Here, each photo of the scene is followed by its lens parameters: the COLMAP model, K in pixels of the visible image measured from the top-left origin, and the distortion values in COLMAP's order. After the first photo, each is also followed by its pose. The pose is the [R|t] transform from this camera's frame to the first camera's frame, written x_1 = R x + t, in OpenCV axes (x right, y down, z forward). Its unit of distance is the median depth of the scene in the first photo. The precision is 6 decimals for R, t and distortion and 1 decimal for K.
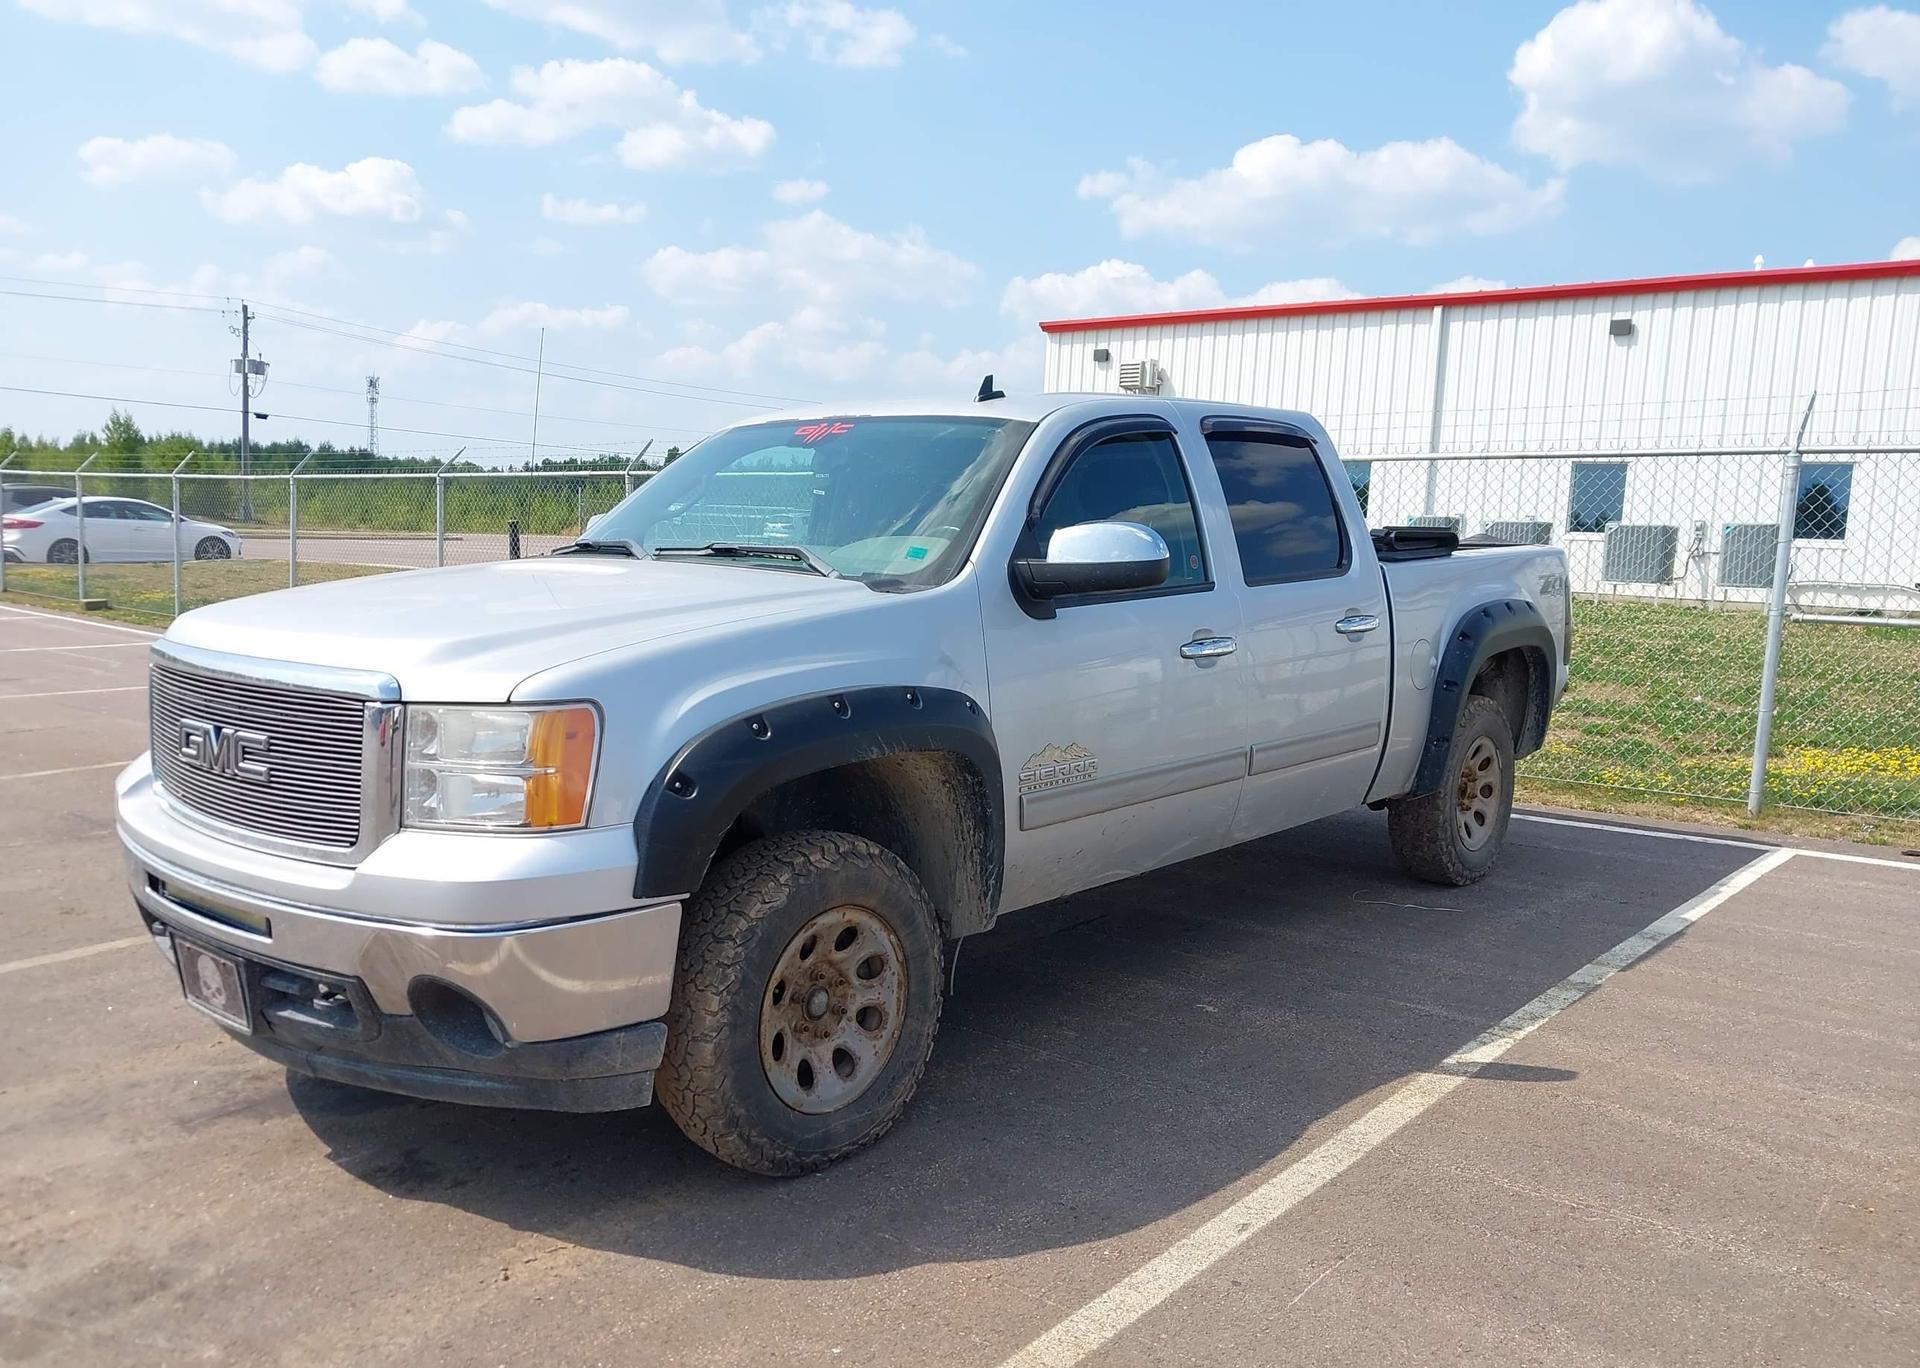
lens RADIAL K [[1581.7, 0, 893.0], [0, 1581.7, 690.4], [0, 0, 1]] dist [0.042794, -0.000954]
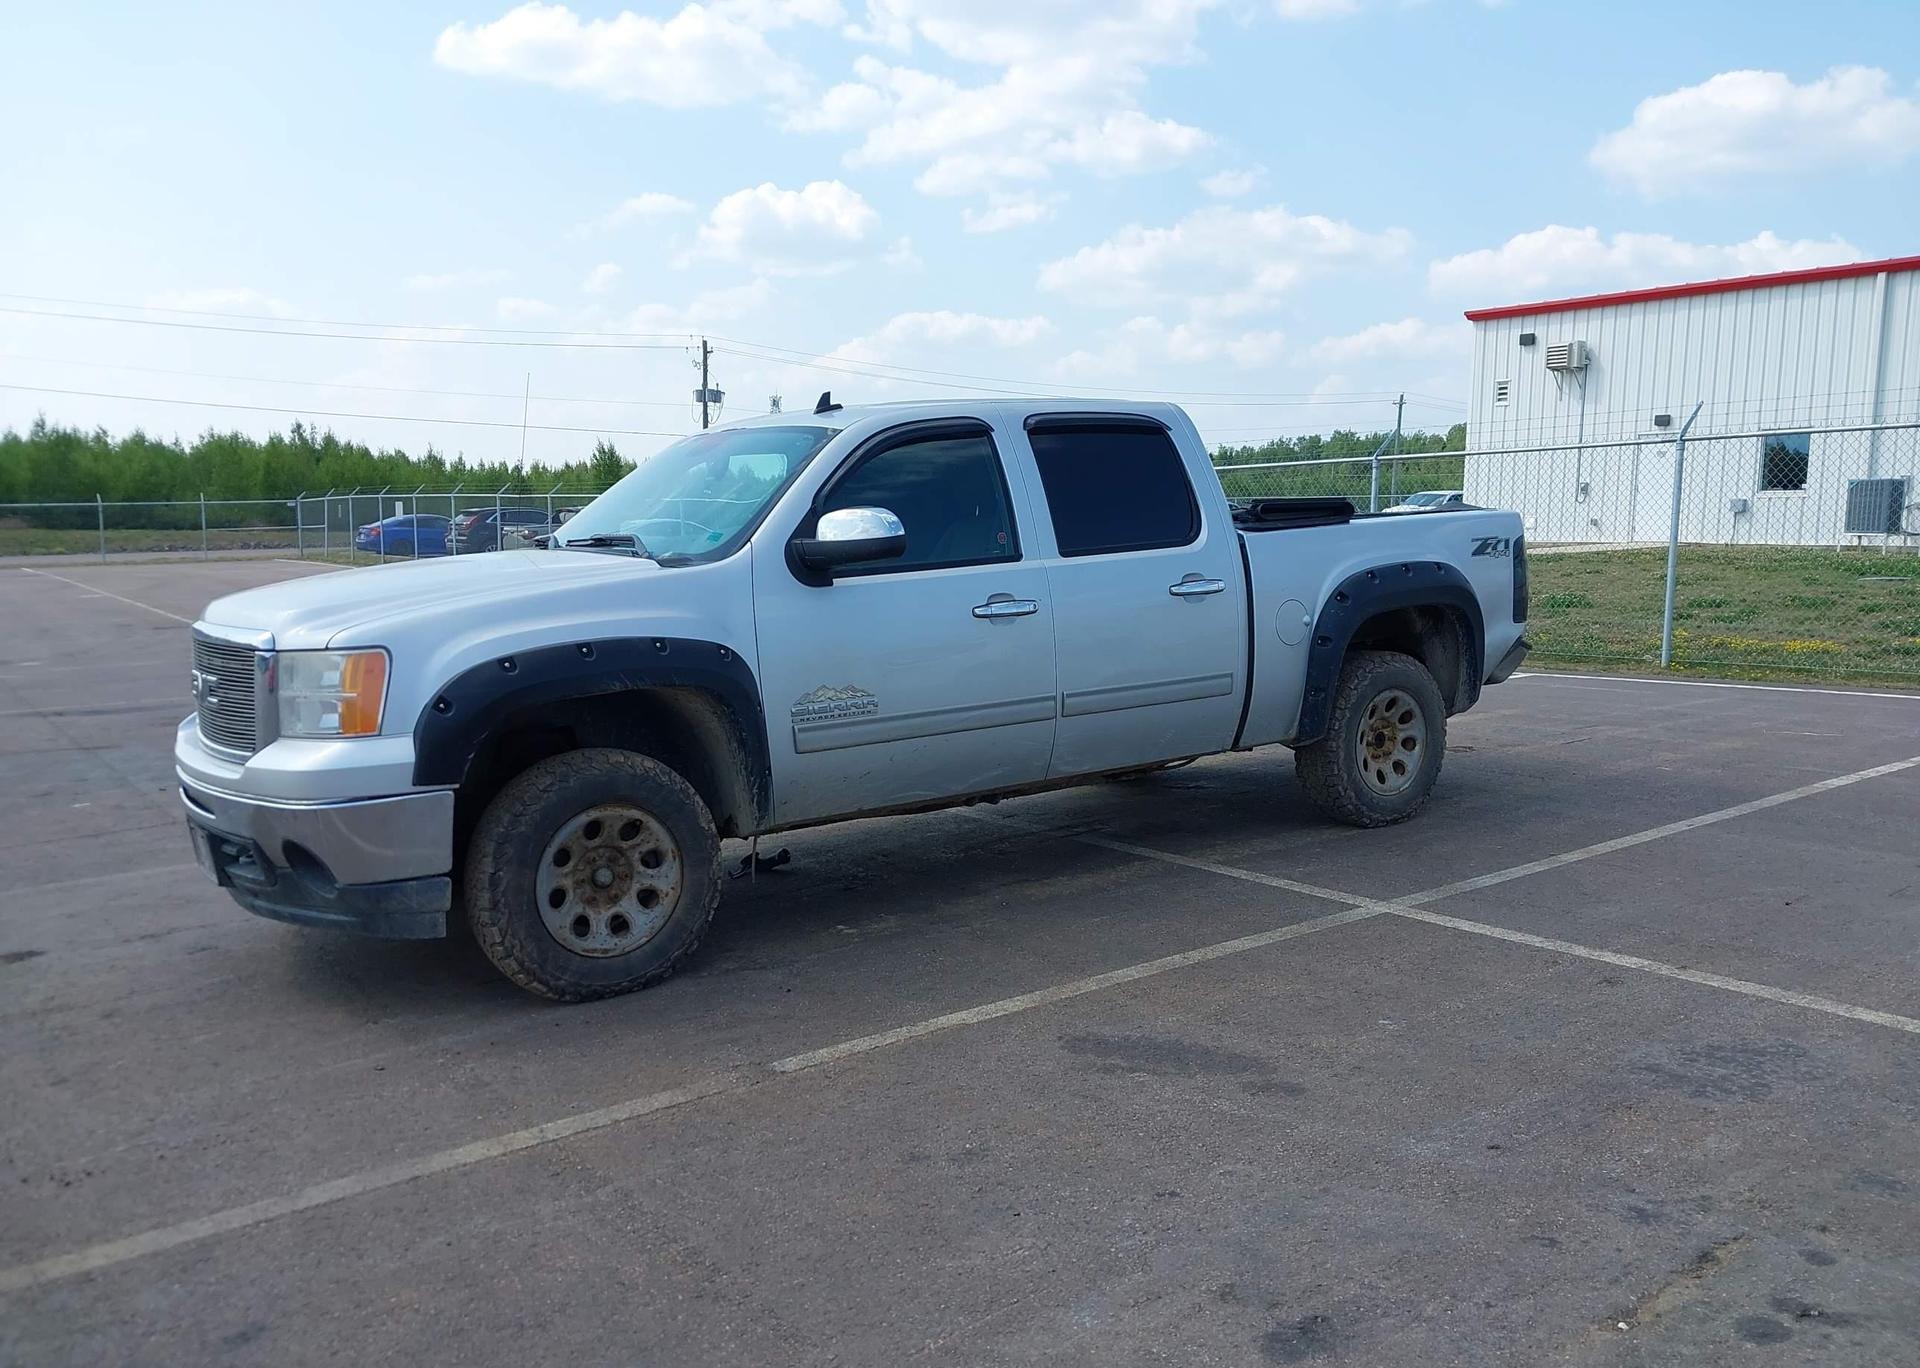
lens RADIAL K [[1547.7, 0, 920.2], [0, 1547.7, 696.0], [0, 0, 1]] dist [0.035919, -0.067168]
pose [[0.962469, -0.007107, -0.271297, 0.376832], [0.009311, 0.999933, 0.006838, 0.026110], [0.271231, -0.009107, 0.962471, -0.124812]]
